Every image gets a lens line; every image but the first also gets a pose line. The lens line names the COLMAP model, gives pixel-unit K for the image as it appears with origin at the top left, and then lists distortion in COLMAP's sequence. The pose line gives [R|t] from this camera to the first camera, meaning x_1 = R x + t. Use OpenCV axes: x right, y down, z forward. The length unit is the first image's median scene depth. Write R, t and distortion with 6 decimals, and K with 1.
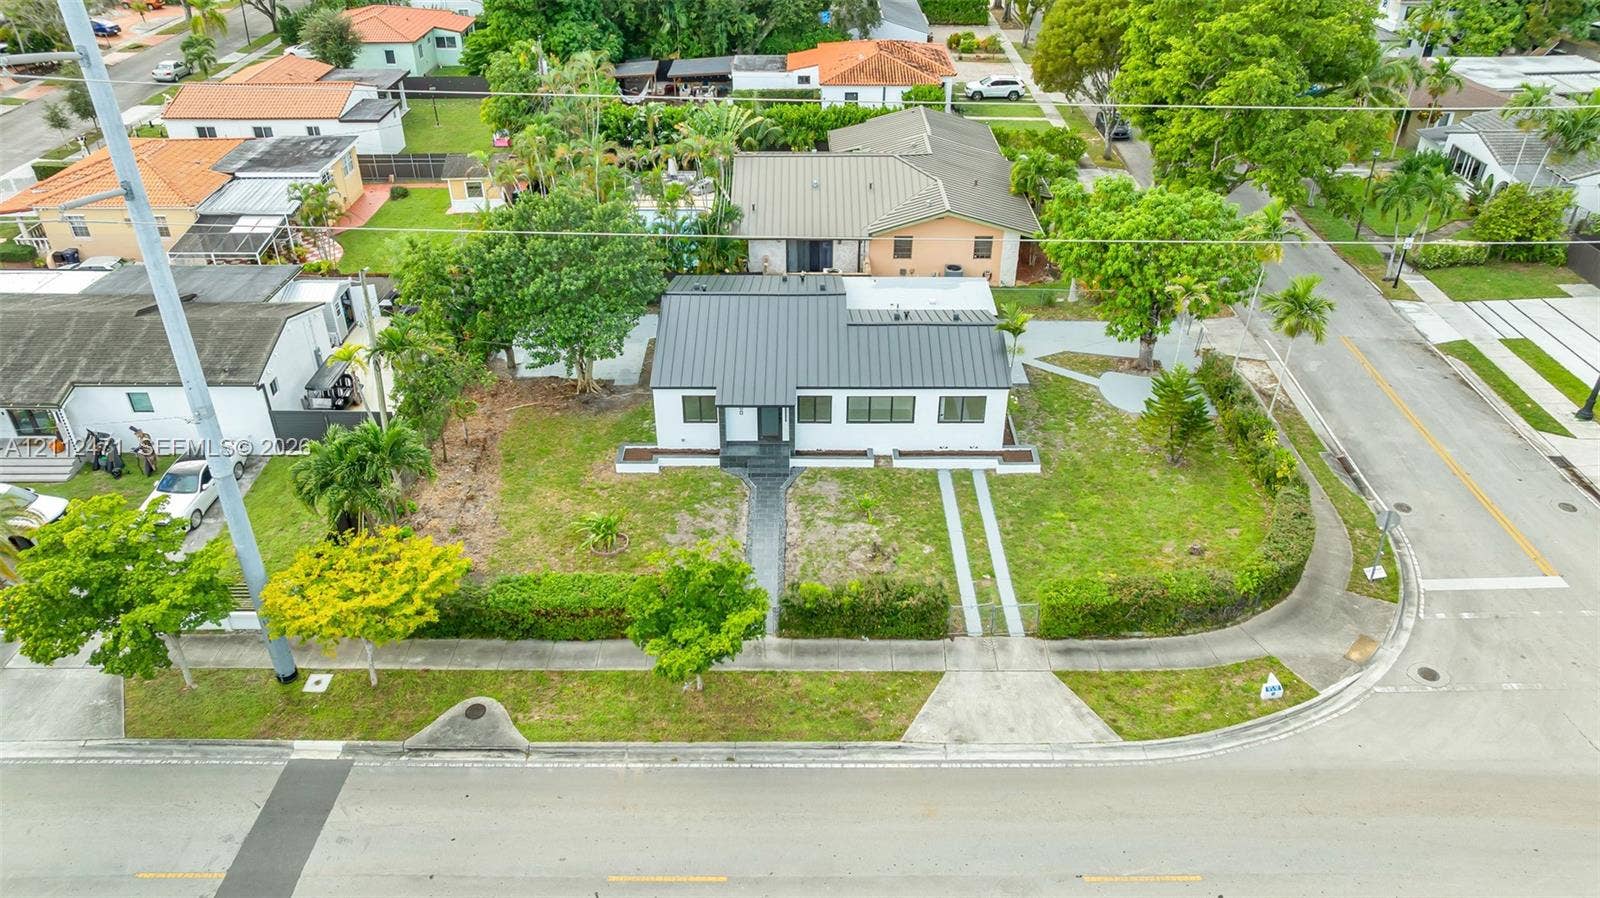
lens RADIAL K [[1159.2, 0, 800.0], [0, 1159.2, 449.0], [0, 0, 1]] dist [-0.056614, 0.070458]
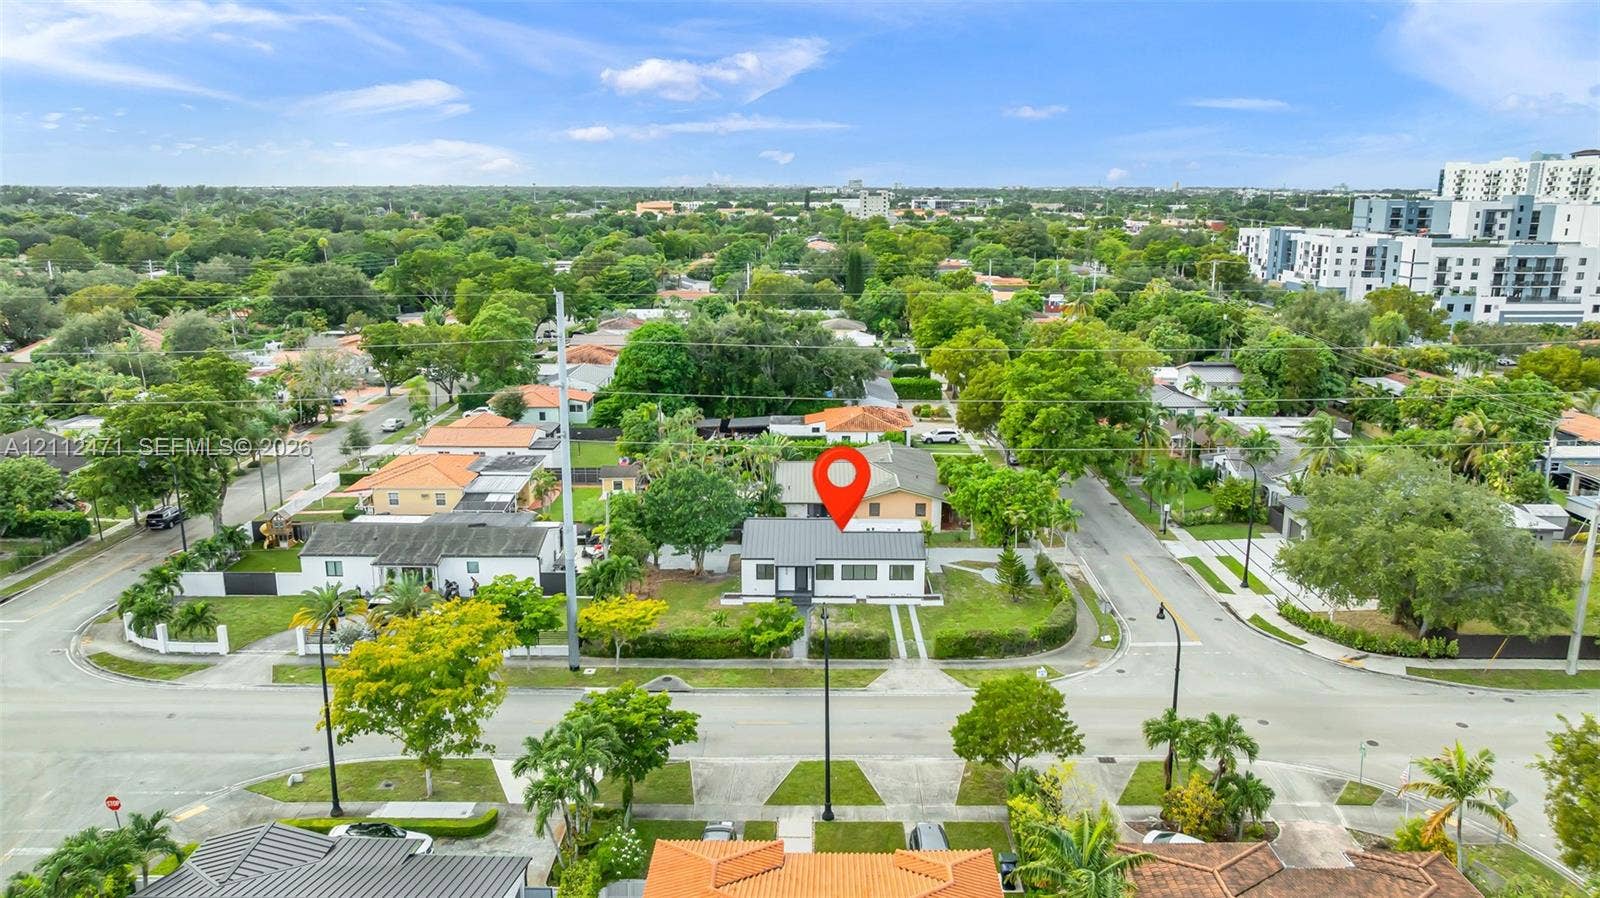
lens RADIAL K [[1159.2, 0, 800.0], [0, 1159.2, 449.0], [0, 0, 1]] dist [-0.056614, 0.070458]
pose [[0.999987, 0.002229, -0.004526, -0.018926], [-0.003567, 0.946772, -0.321884, 0.362474], [0.003568, 0.321896, 0.946768, -0.822868]]
